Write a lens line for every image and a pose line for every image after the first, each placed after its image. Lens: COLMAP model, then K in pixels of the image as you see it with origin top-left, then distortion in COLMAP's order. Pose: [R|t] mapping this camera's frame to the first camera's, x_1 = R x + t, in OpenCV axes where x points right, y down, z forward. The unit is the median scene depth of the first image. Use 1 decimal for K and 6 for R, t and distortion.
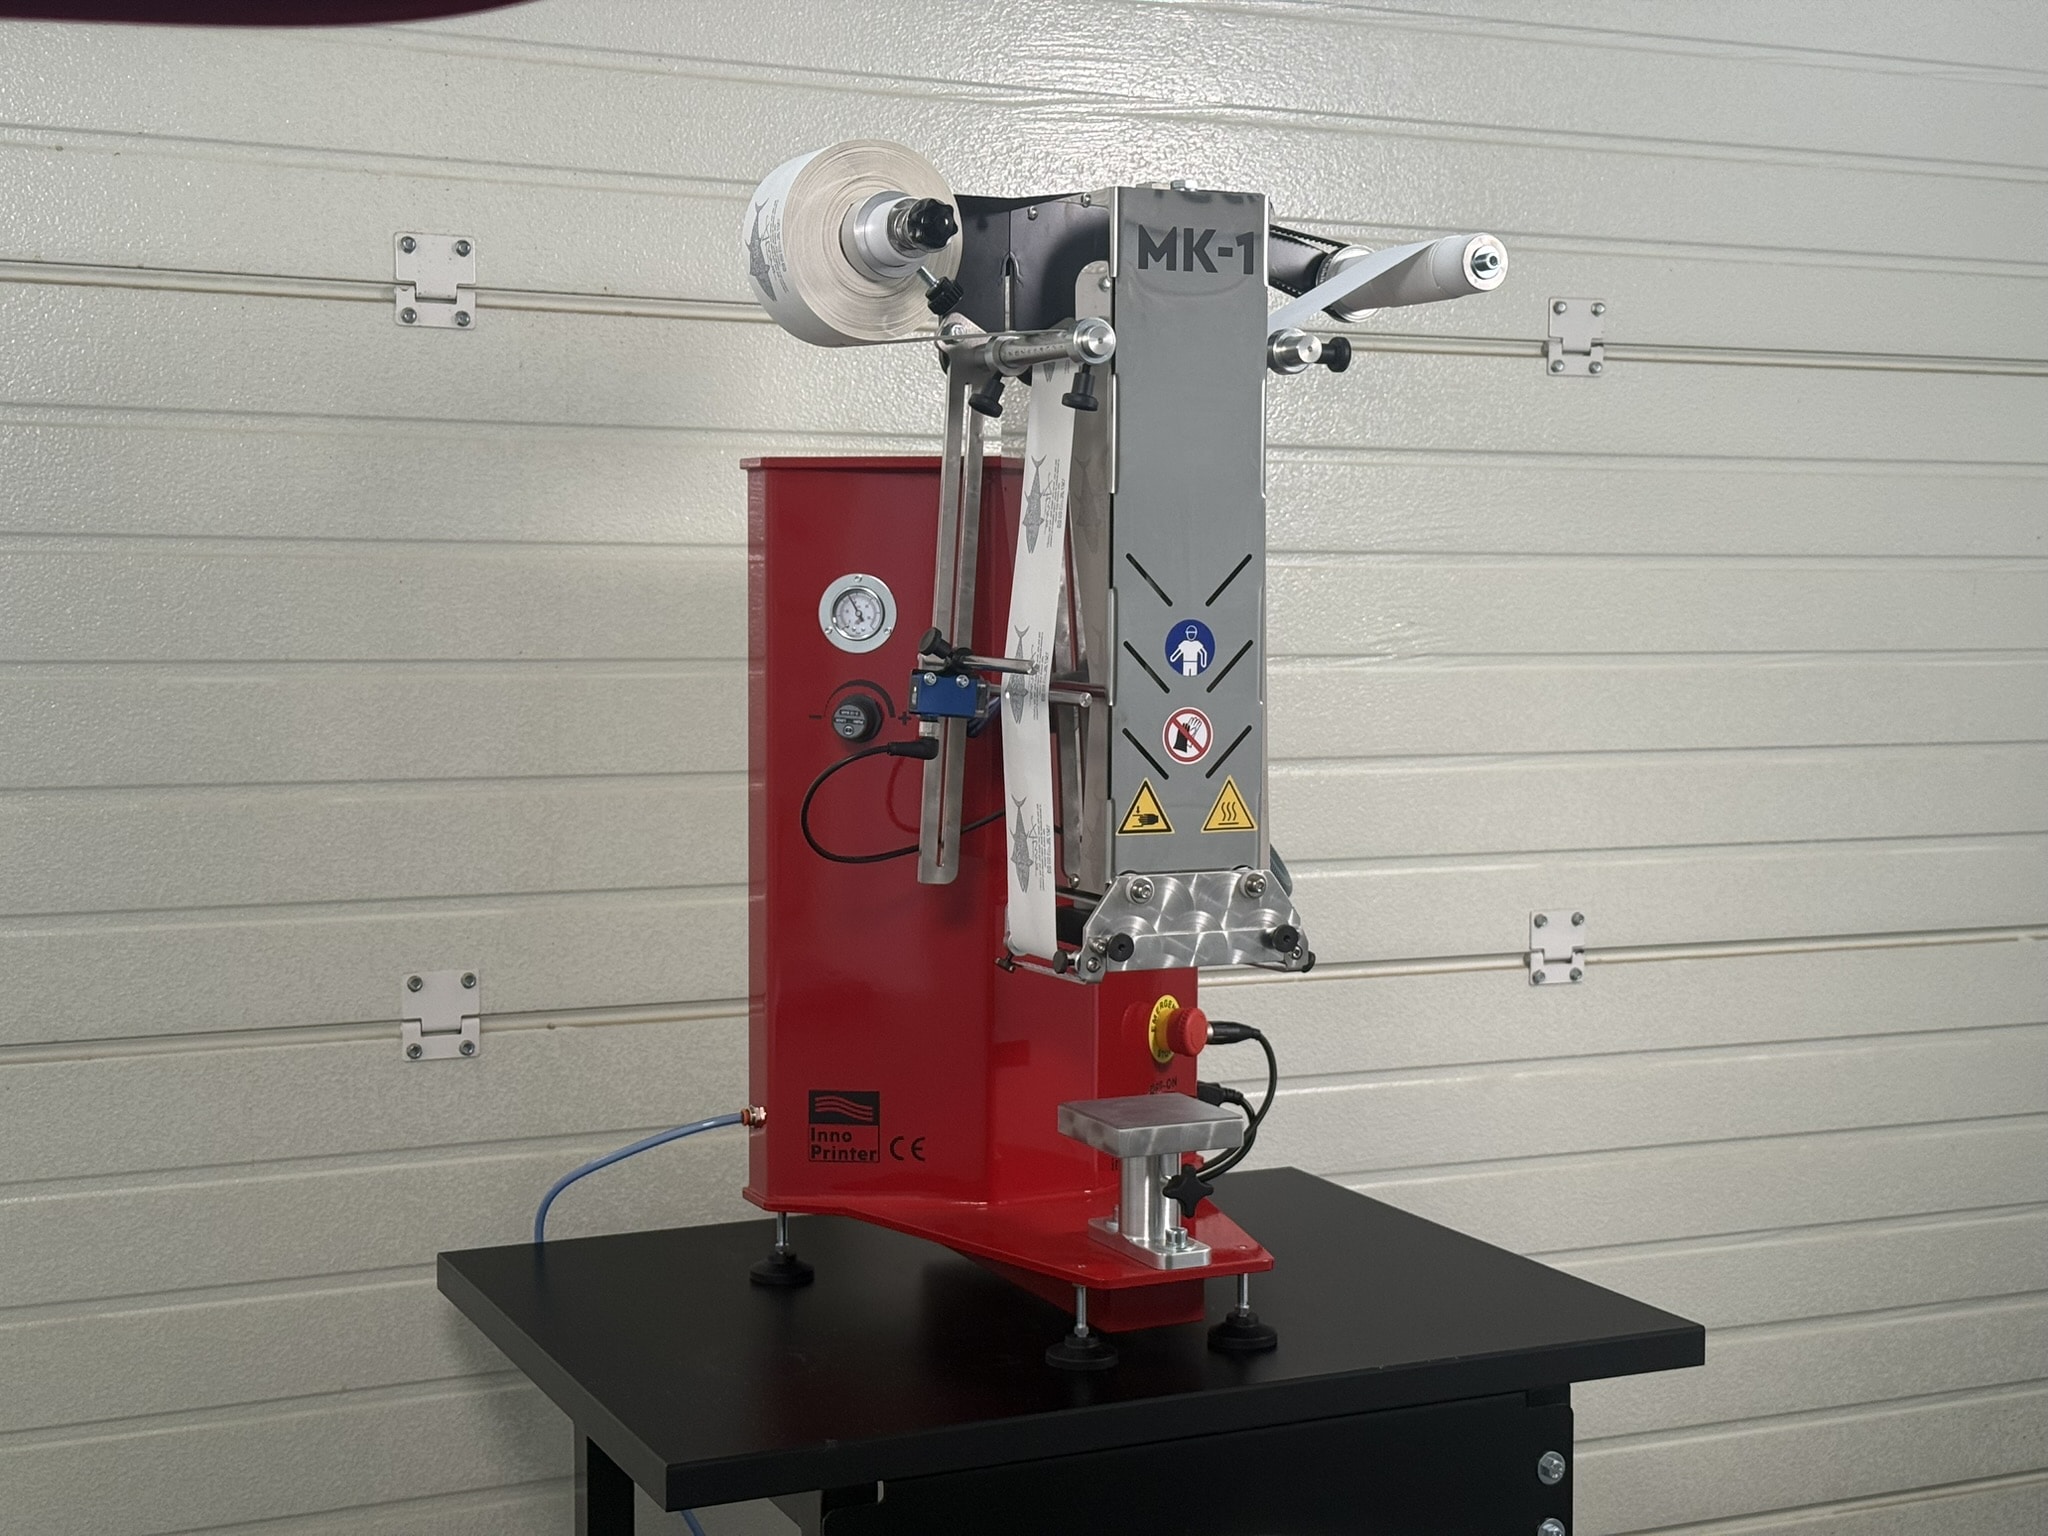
lens RADIAL K [[2856.2, 0, 1024.0], [0, 2856.2, 768.0], [0, 0, 1]] dist [0.173181, -0.366976]
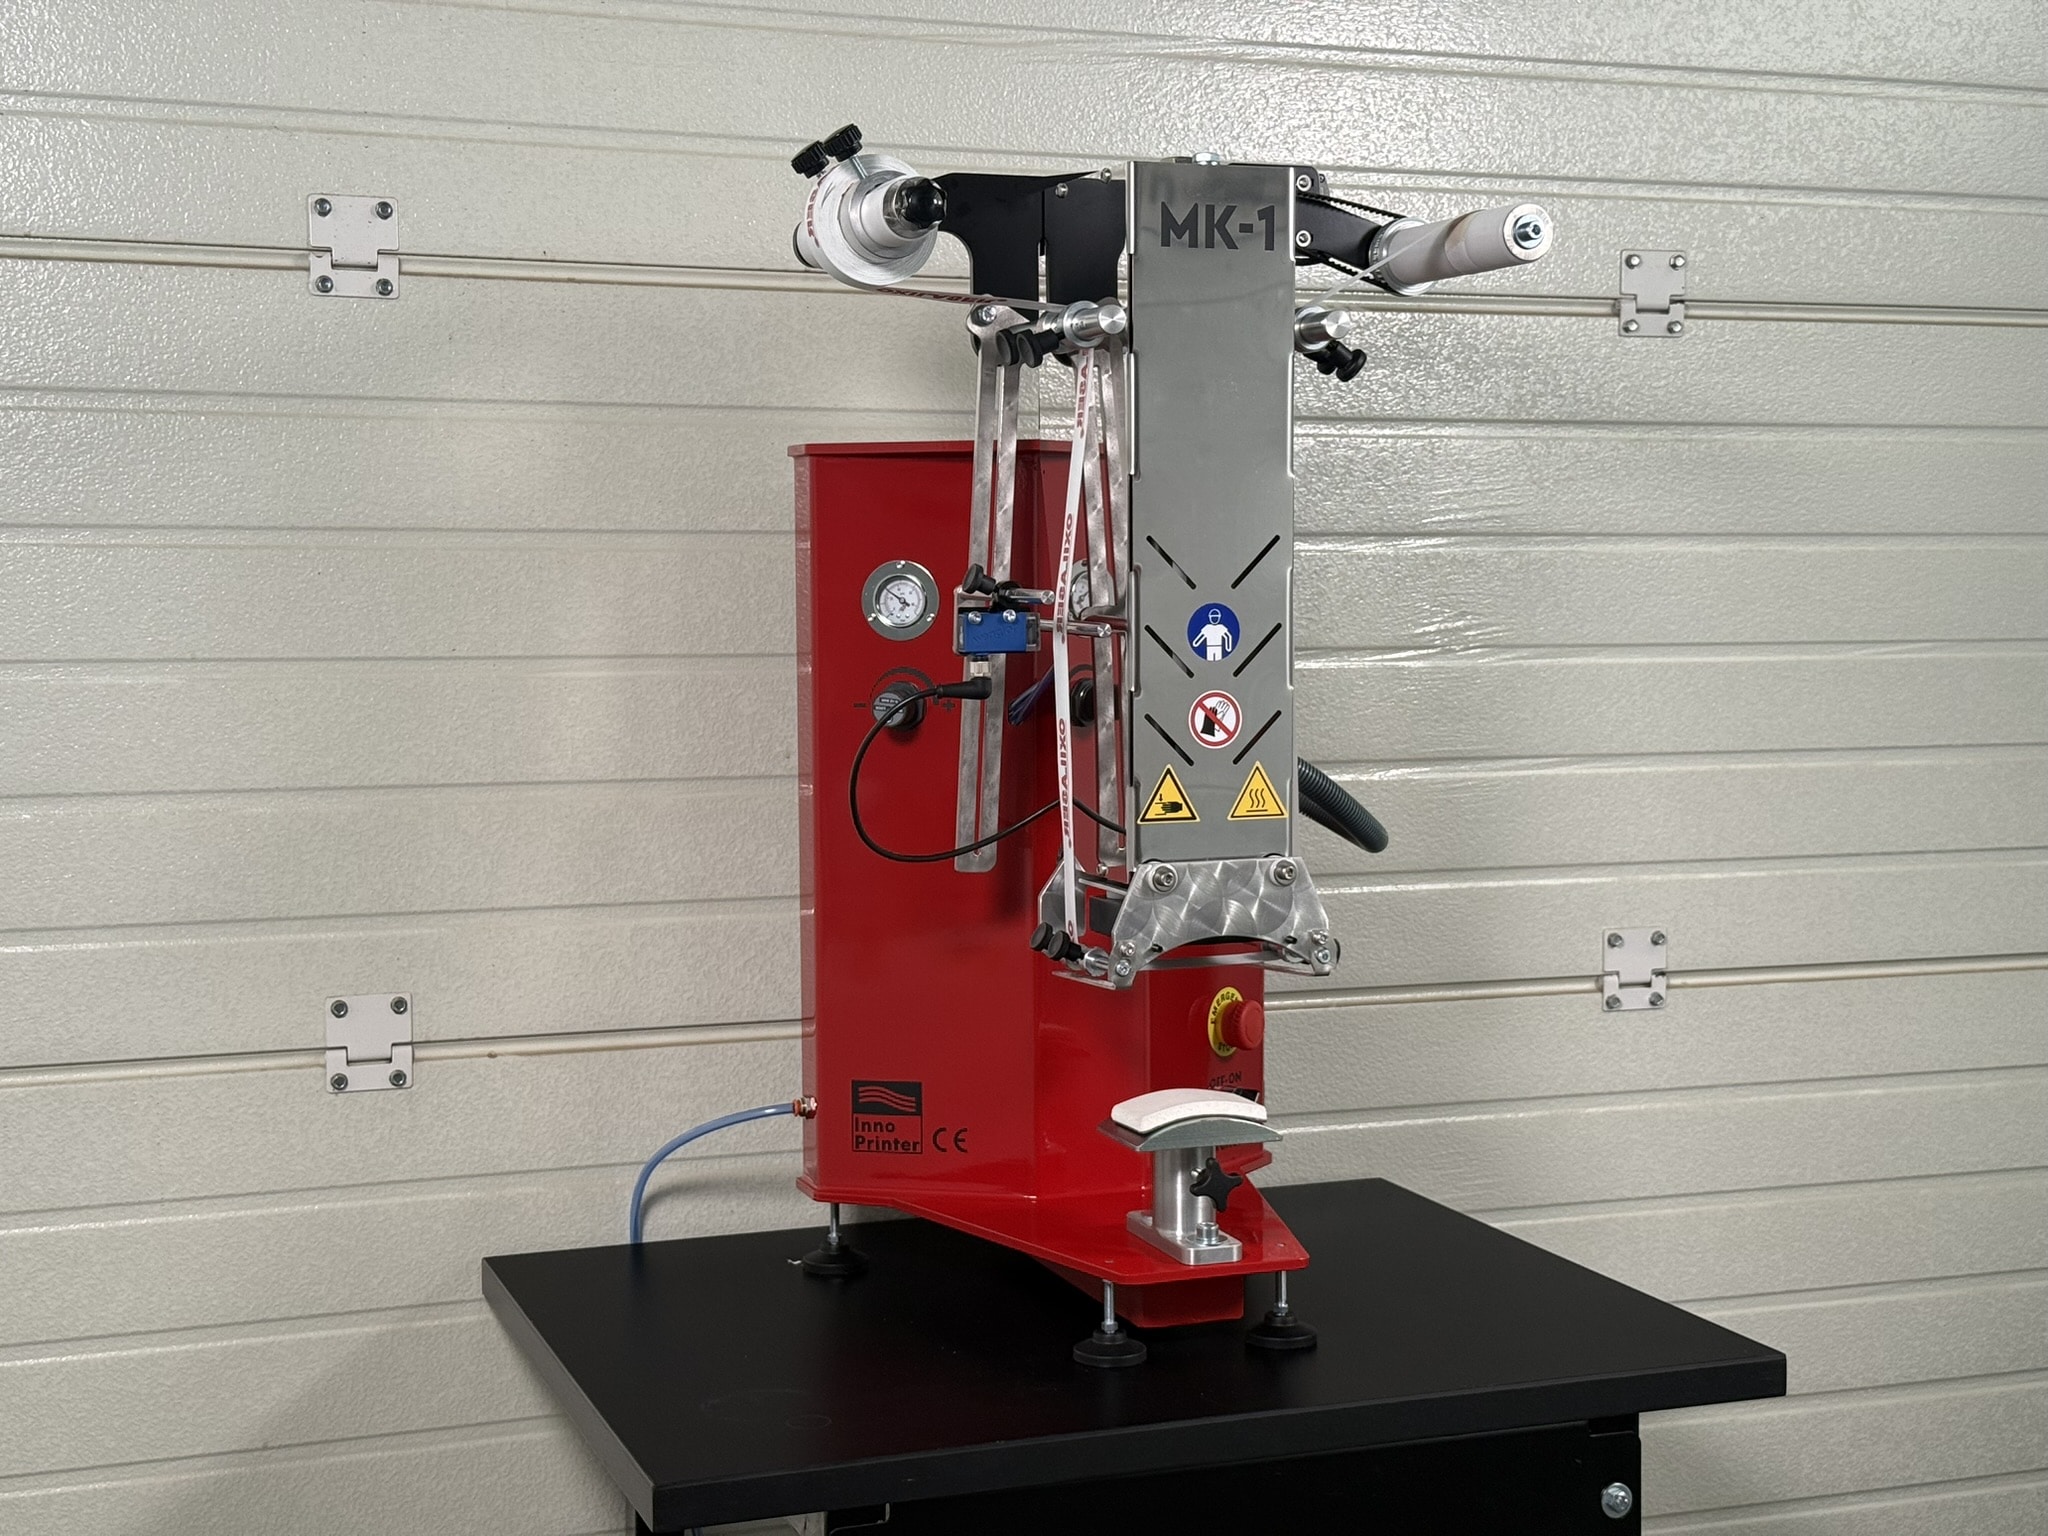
lens RADIAL K [[2856.2, 0, 1024.0], [0, 2856.2, 768.0], [0, 0, 1]] dist [0.173181, -0.366976]
pose [[0.996209, -0.000475, -0.086986, 0.087327], [0.000848, 0.999991, 0.004247, -0.006007], [0.086983, -0.004304, 0.996200, 0.097334]]
